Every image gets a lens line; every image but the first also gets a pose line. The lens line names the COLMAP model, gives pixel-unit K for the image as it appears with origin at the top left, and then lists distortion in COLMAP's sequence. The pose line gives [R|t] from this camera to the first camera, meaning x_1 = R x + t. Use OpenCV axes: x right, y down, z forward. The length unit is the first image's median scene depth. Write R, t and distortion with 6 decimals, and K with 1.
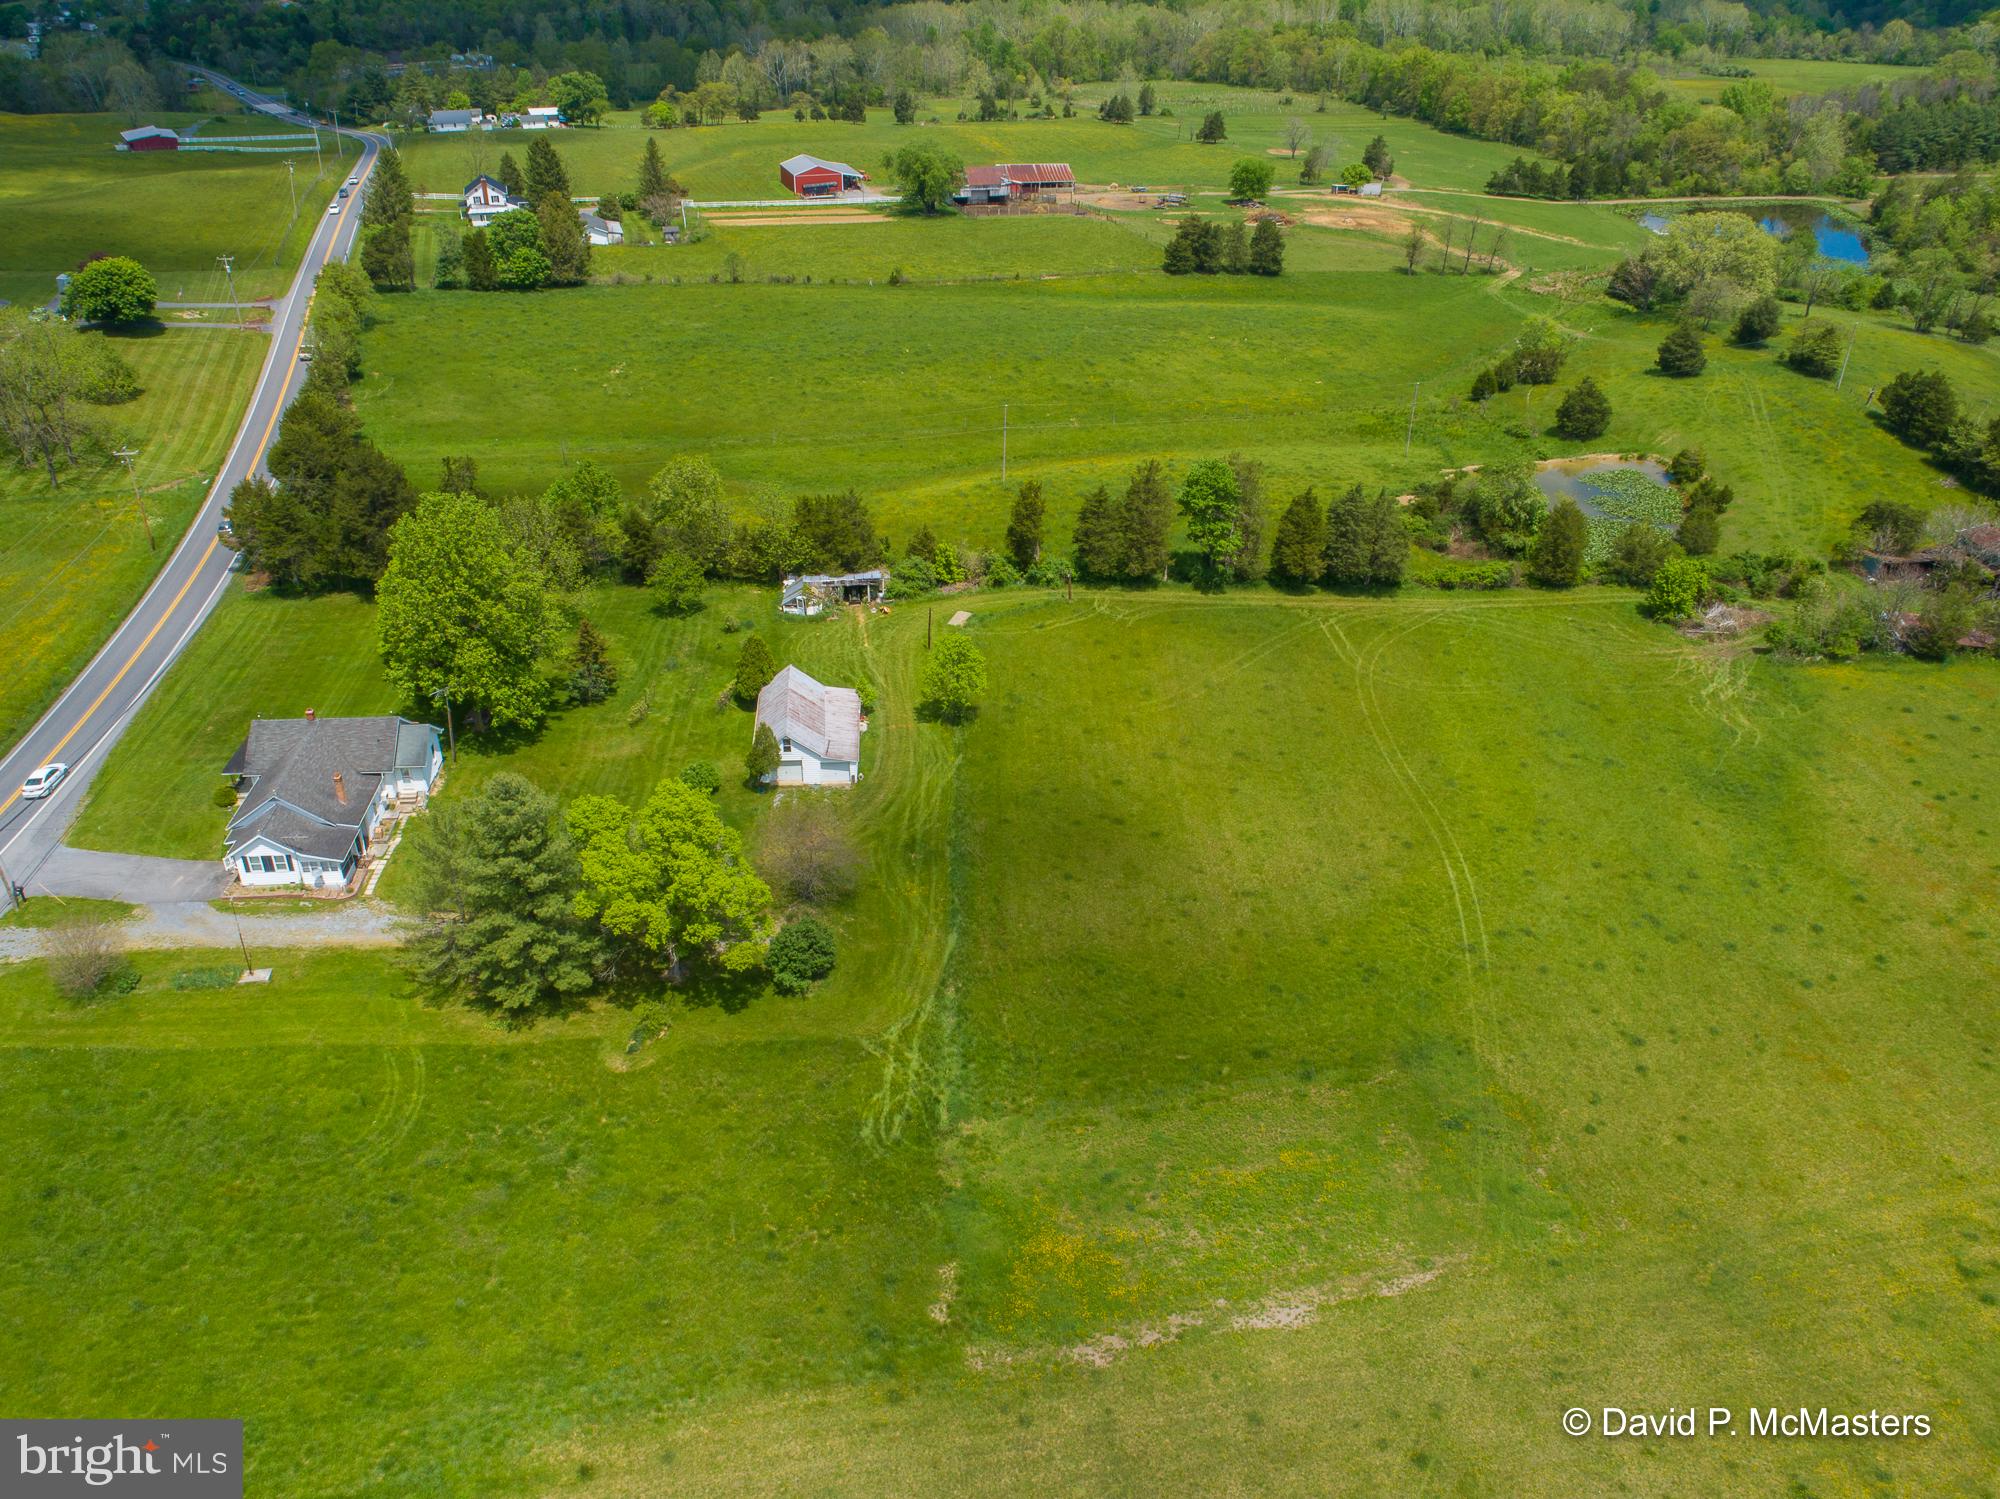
lens RADIAL K [[1518.5, 0, 999.7], [0, 1518.5, 754.5], [0, 0, 1]] dist [-0.021316, 0.013253]
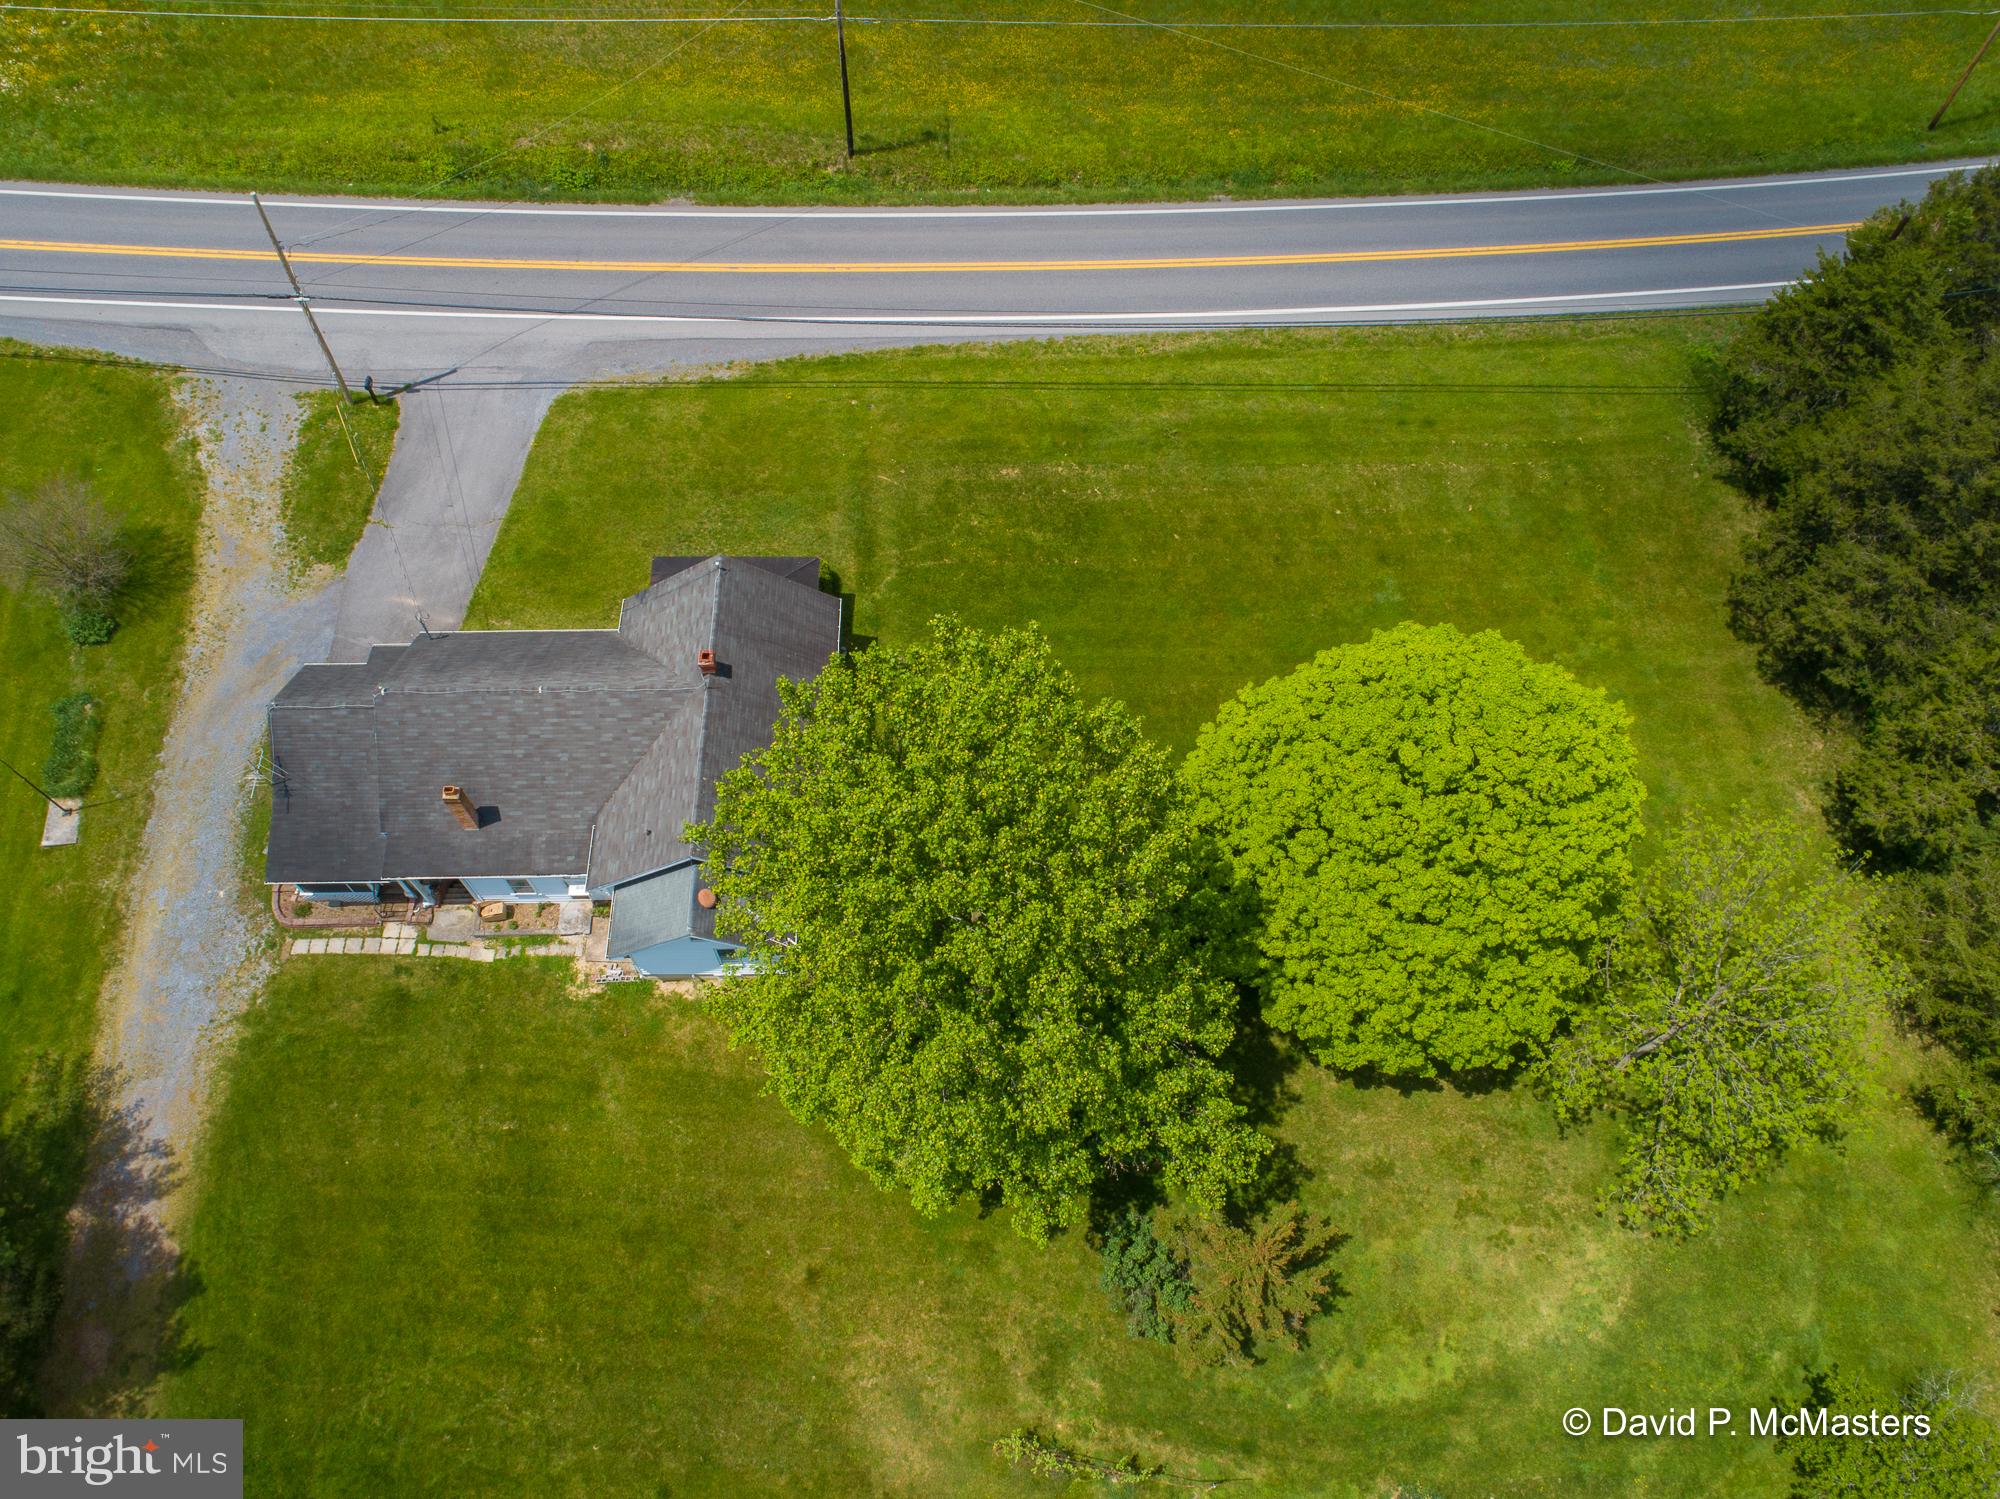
lens RADIAL K [[1518.5, 0, 999.7], [0, 1518.5, 754.5], [0, 0, 1]] dist [-0.021316, 0.013253]
pose [[-0.069710, 0.875625, -0.477935, -0.179338], [-0.507403, 0.381373, 0.772721, -0.283534], [0.858885, 0.296372, 0.417709, 0.673921]]
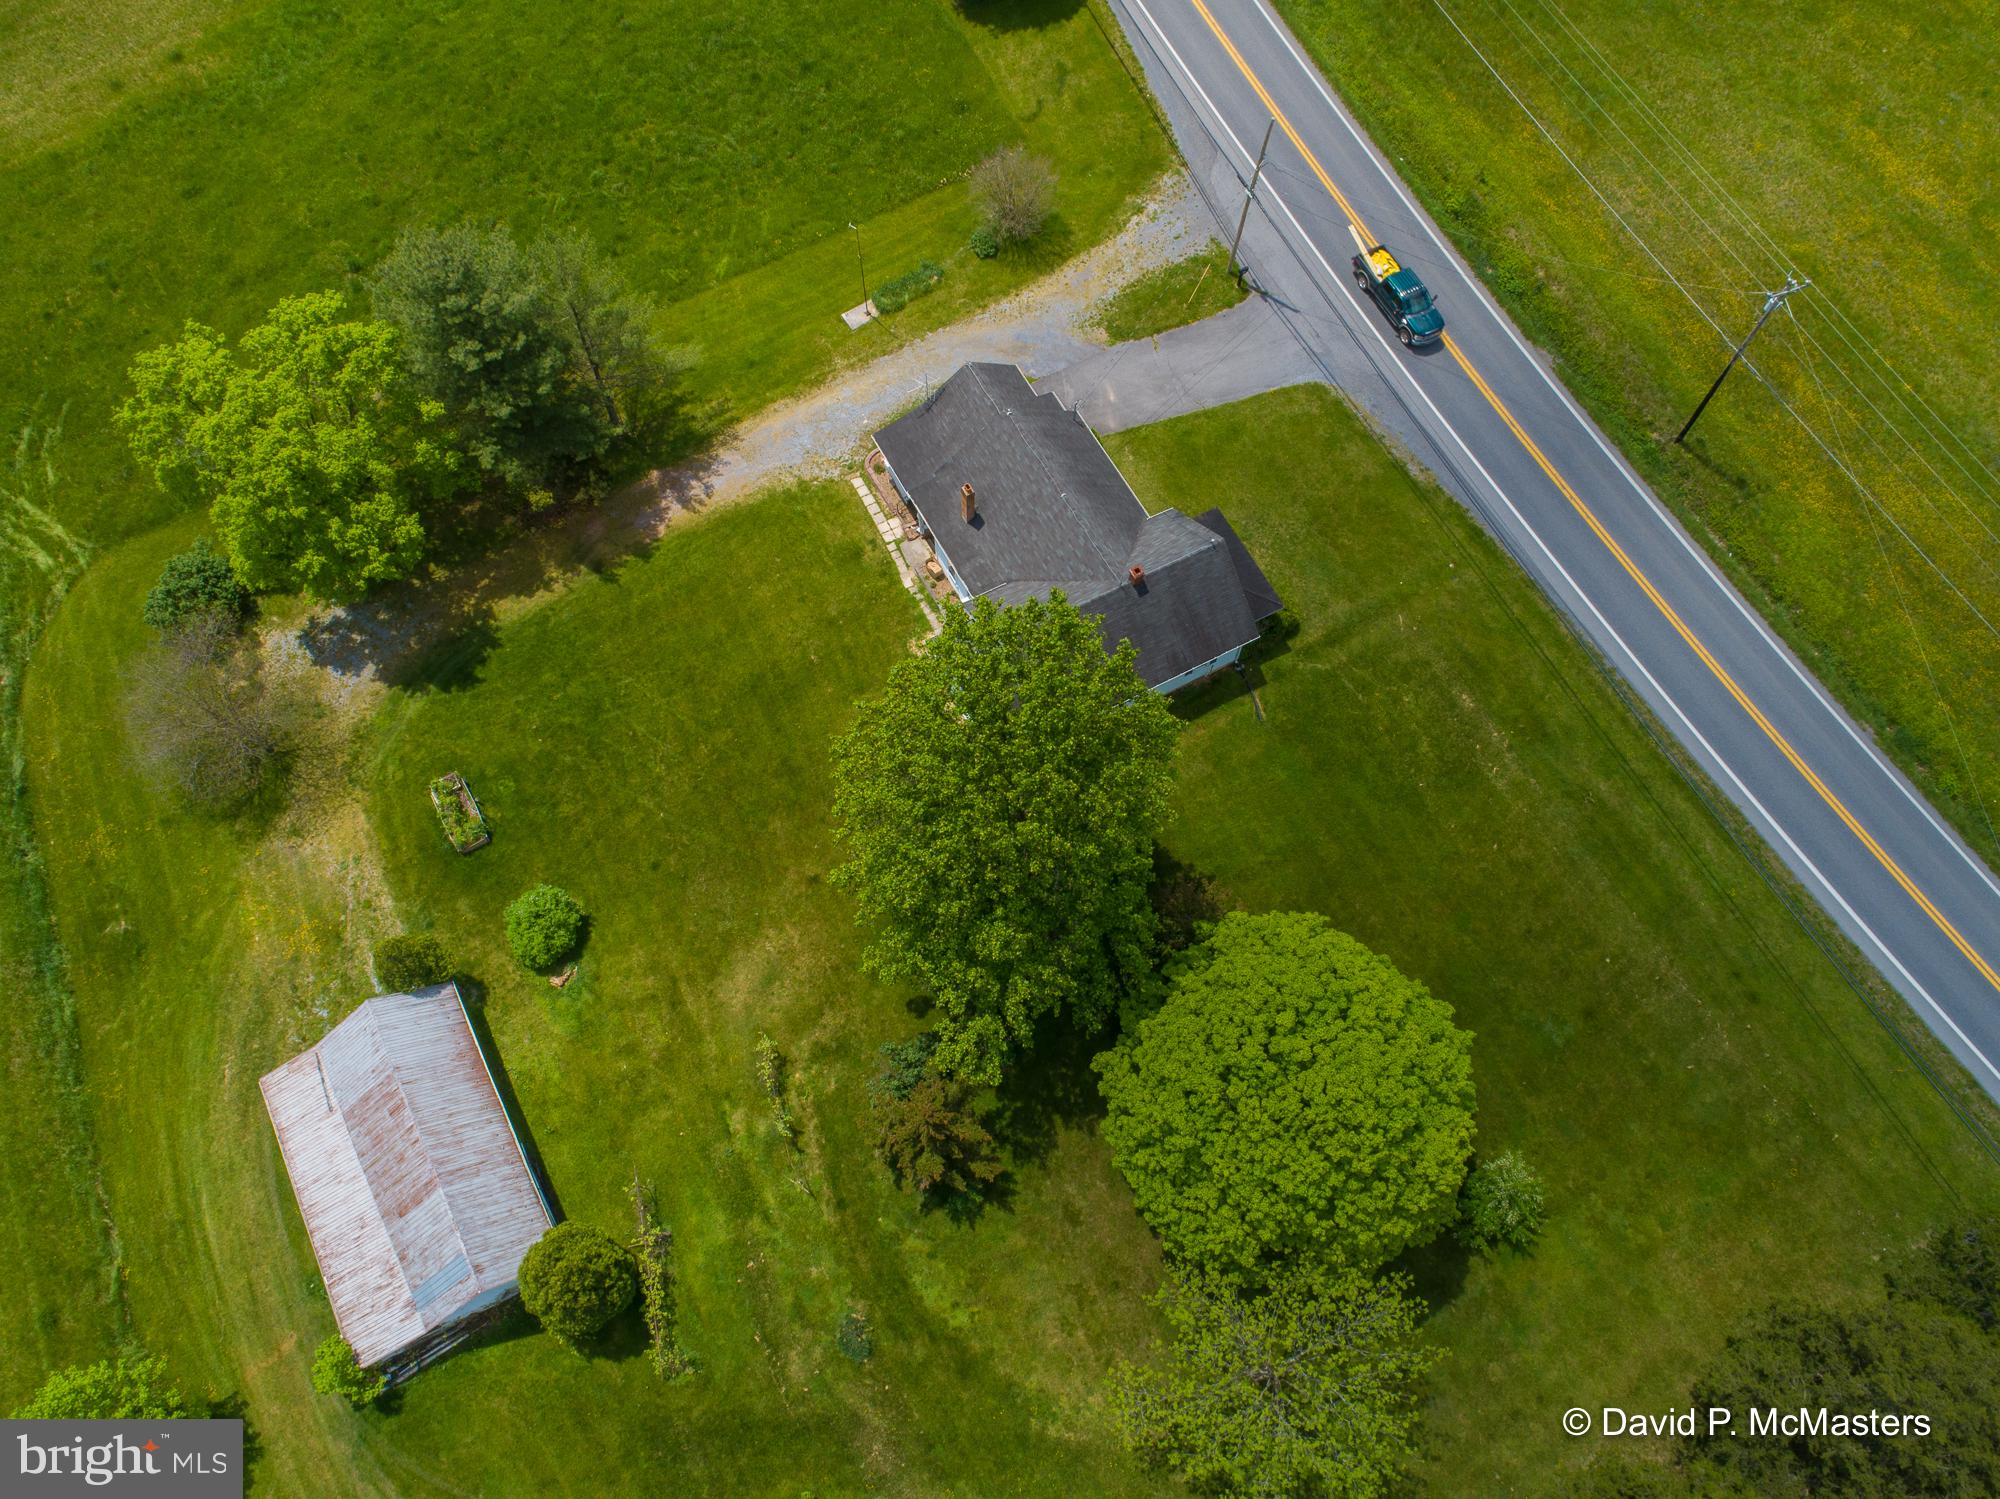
lens RADIAL K [[1523.0, 0, 1003.3], [0, 1523.0, 747.4], [0, 0, 1]] dist [-0.020986, 0.011551]
pose [[-0.917033, 0.353870, -0.183918, -0.212464], [-0.218302, -0.059460, 0.974068, -0.424725], [0.333758, 0.933403, 0.131777, 0.723497]]
